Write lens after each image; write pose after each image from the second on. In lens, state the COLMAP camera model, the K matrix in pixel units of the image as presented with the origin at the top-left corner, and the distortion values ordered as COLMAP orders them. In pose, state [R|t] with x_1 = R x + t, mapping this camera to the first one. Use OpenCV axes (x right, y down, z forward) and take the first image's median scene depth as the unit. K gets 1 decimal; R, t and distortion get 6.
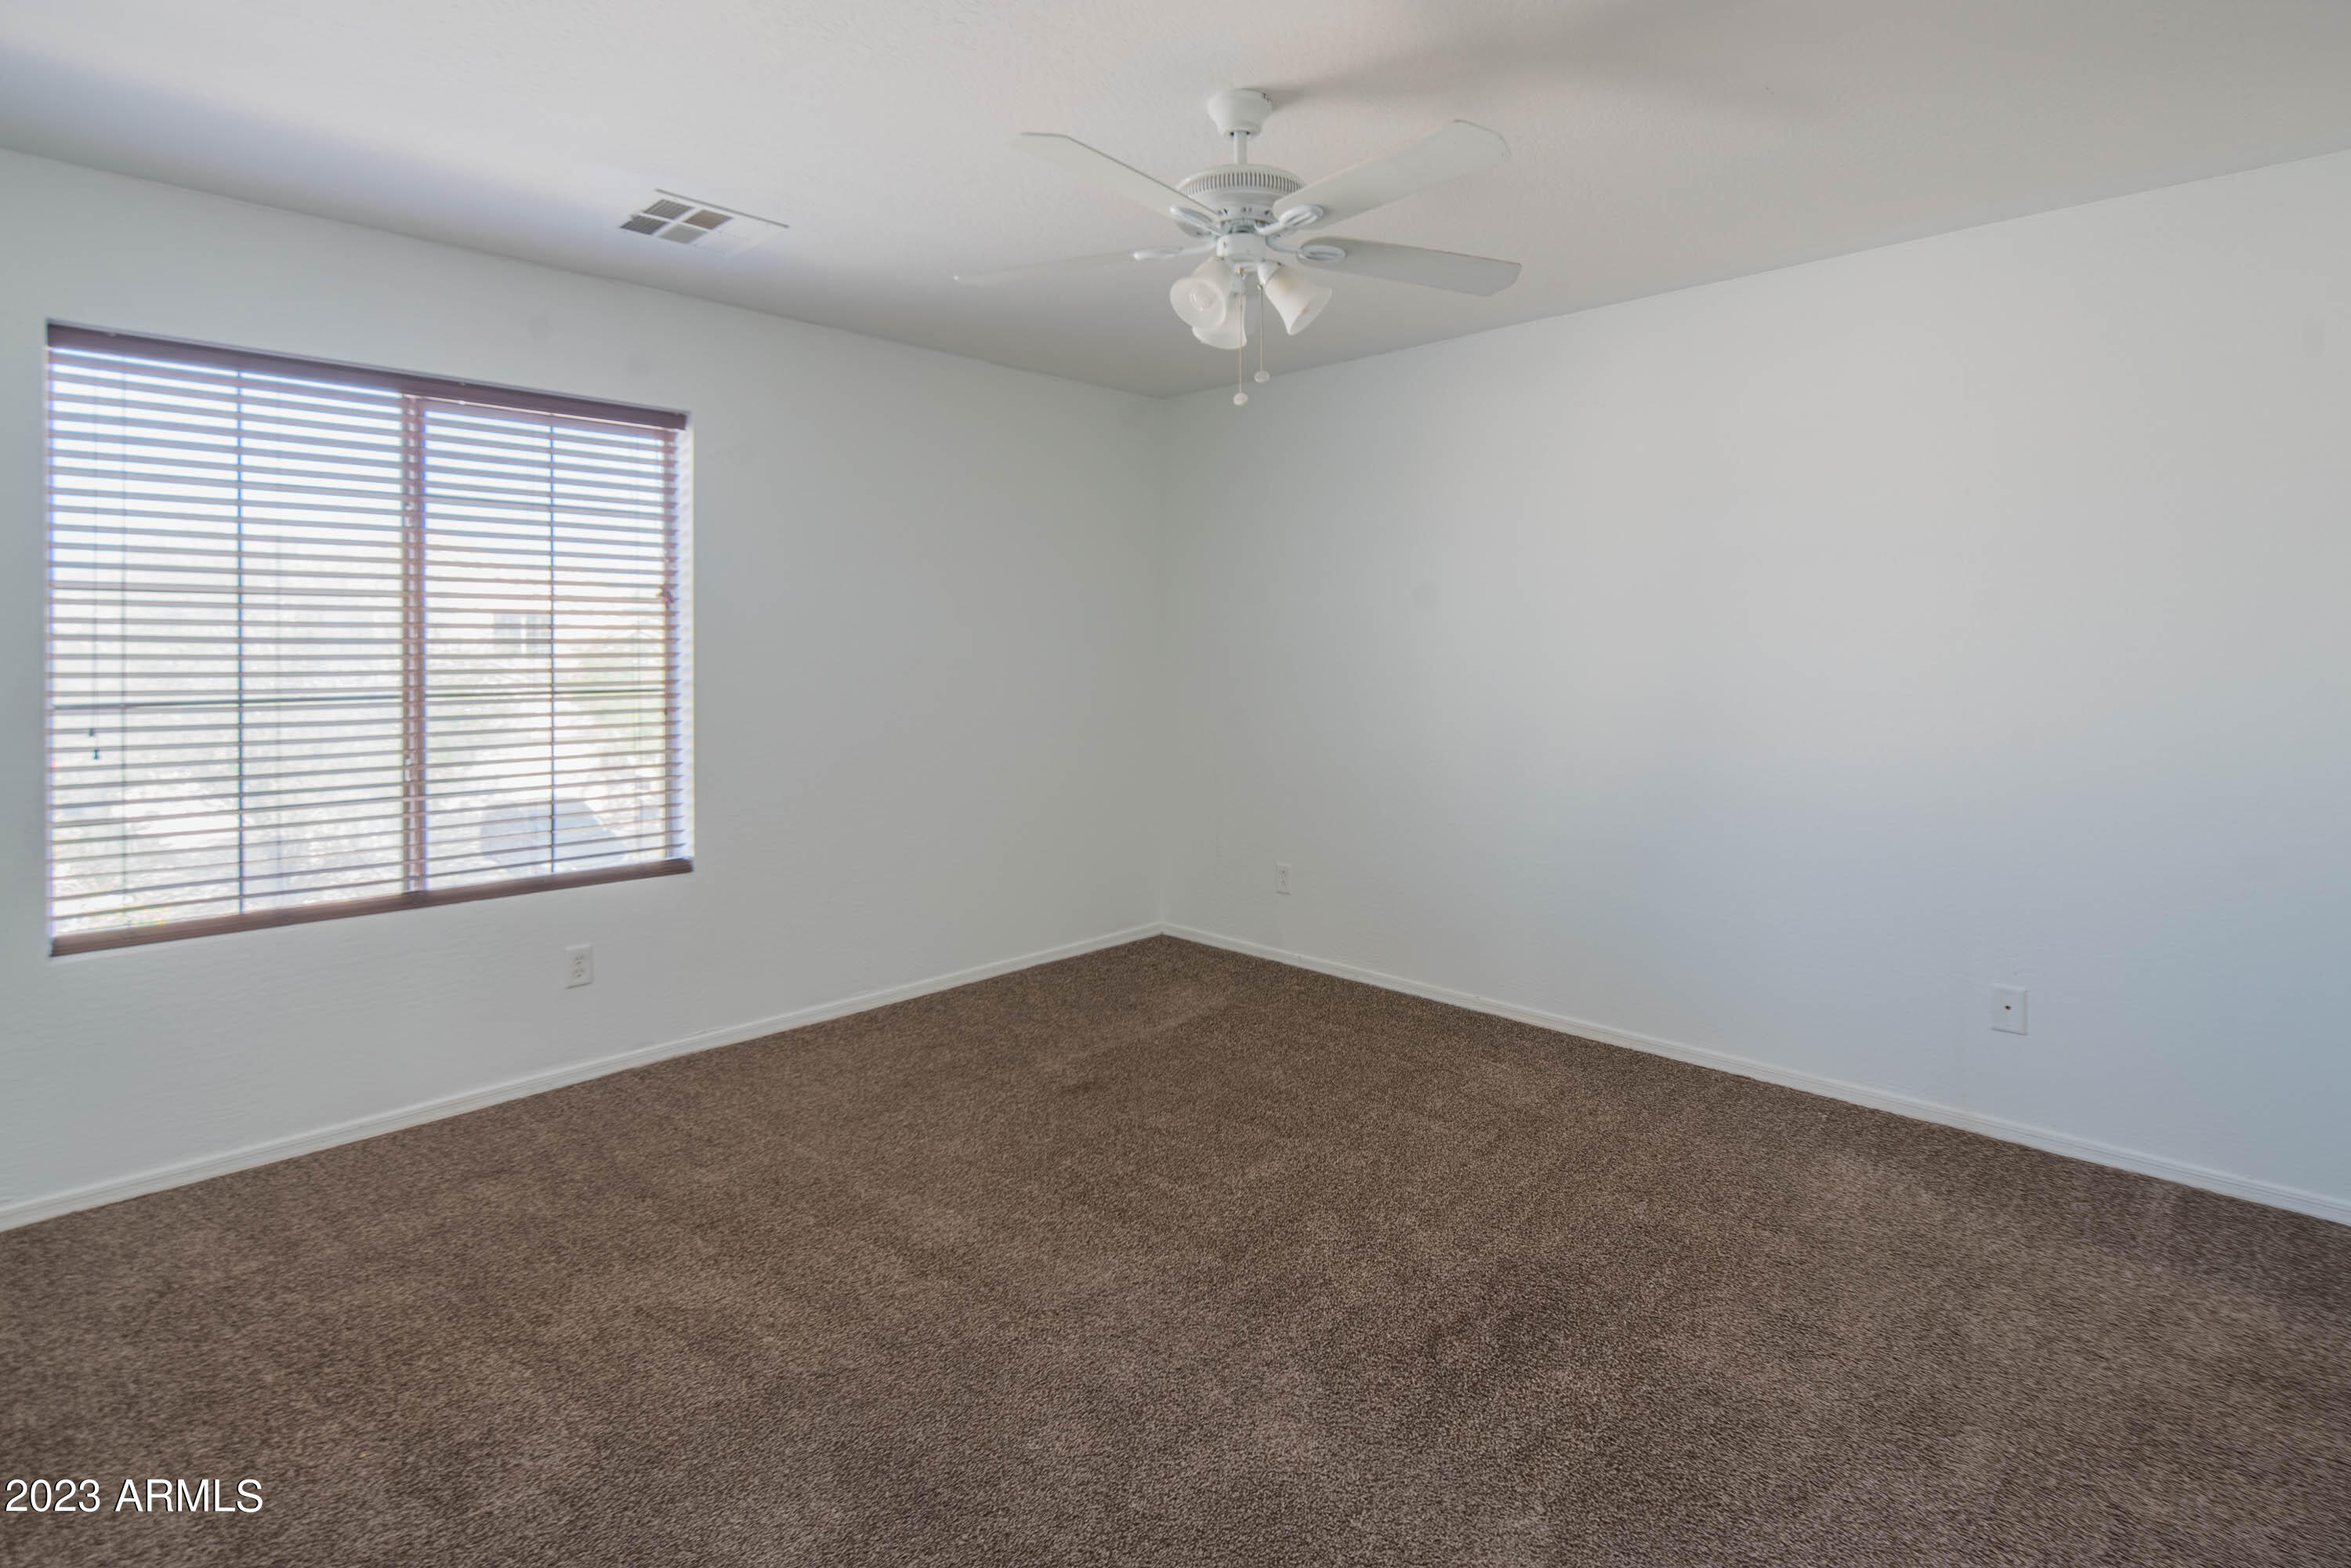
lens RADIAL K [[1186.6, 0, 1175.5], [0, 1186.6, 784.0], [0, 0, 1]] dist [-0.026028, -0.000199]
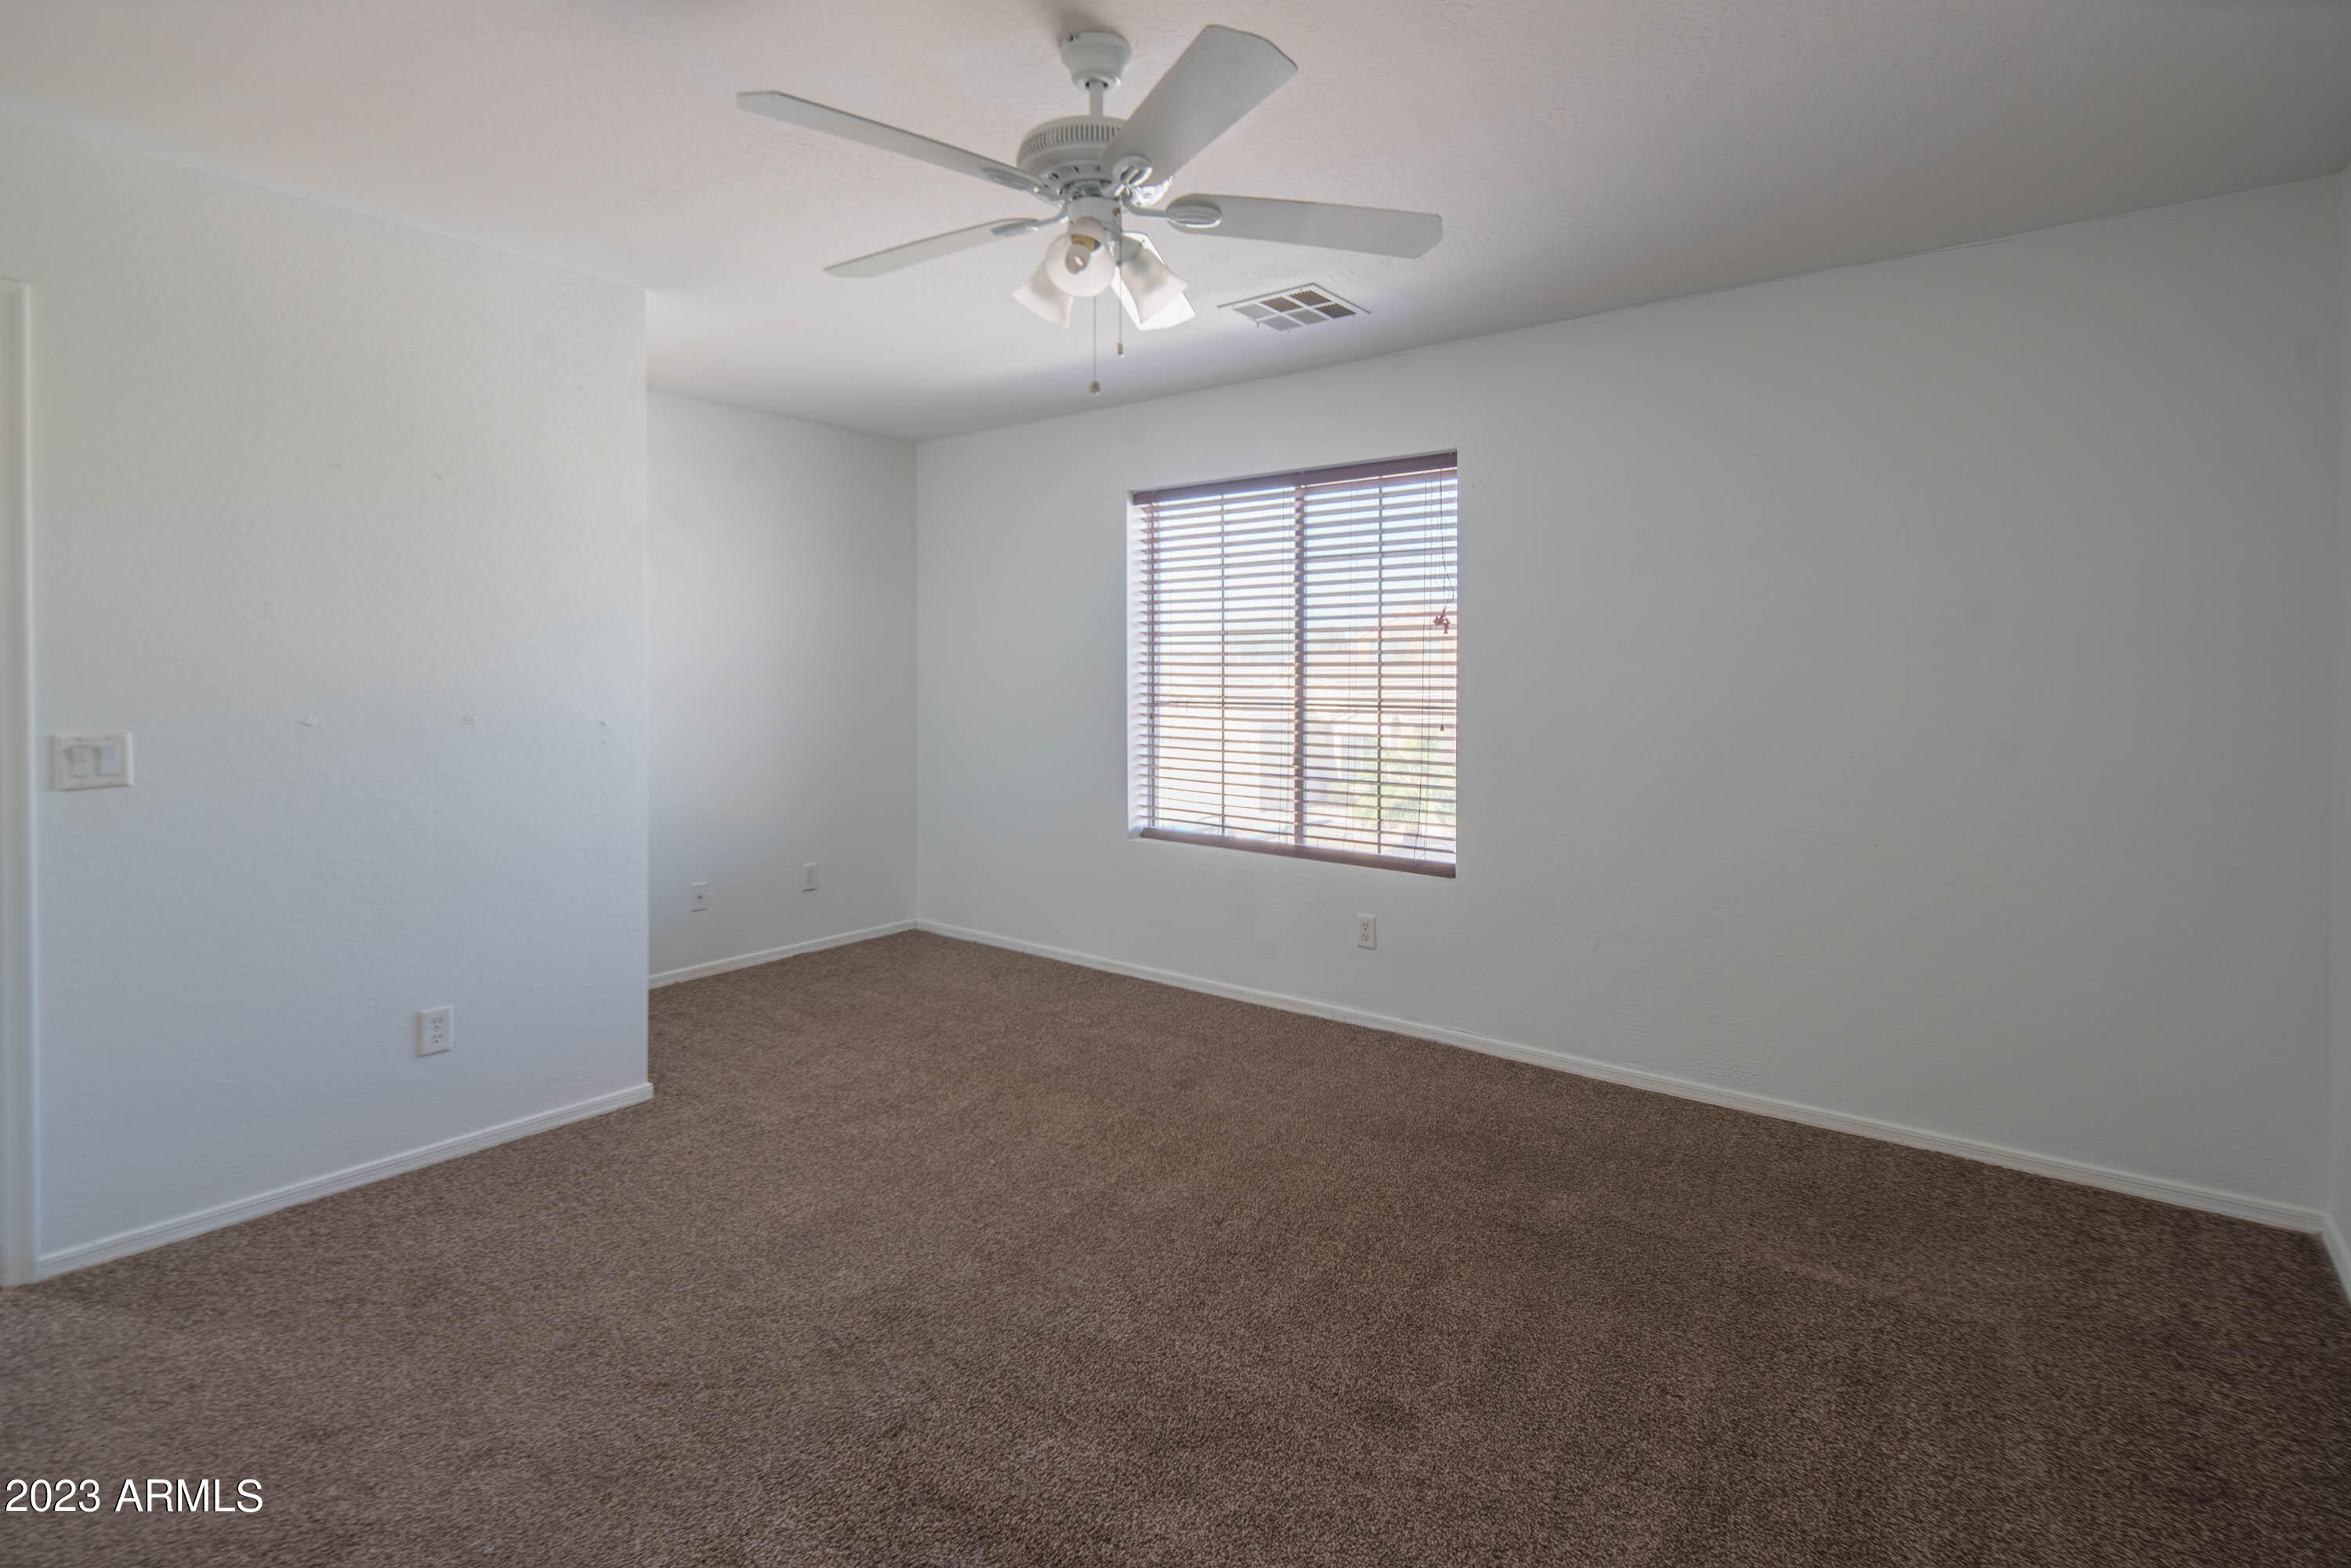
lens RADIAL K [[1151.5, 0, 1175.5], [0, 1151.5, 784.0], [0, 0, 1]] dist [0.000314, -0.000194]
pose [[0.069069, 0.093710, -0.993201, 0.711145], [-0.110438, 0.990177, 0.085745, -0.083642], [0.991480, 0.103765, 0.078739, 0.773909]]
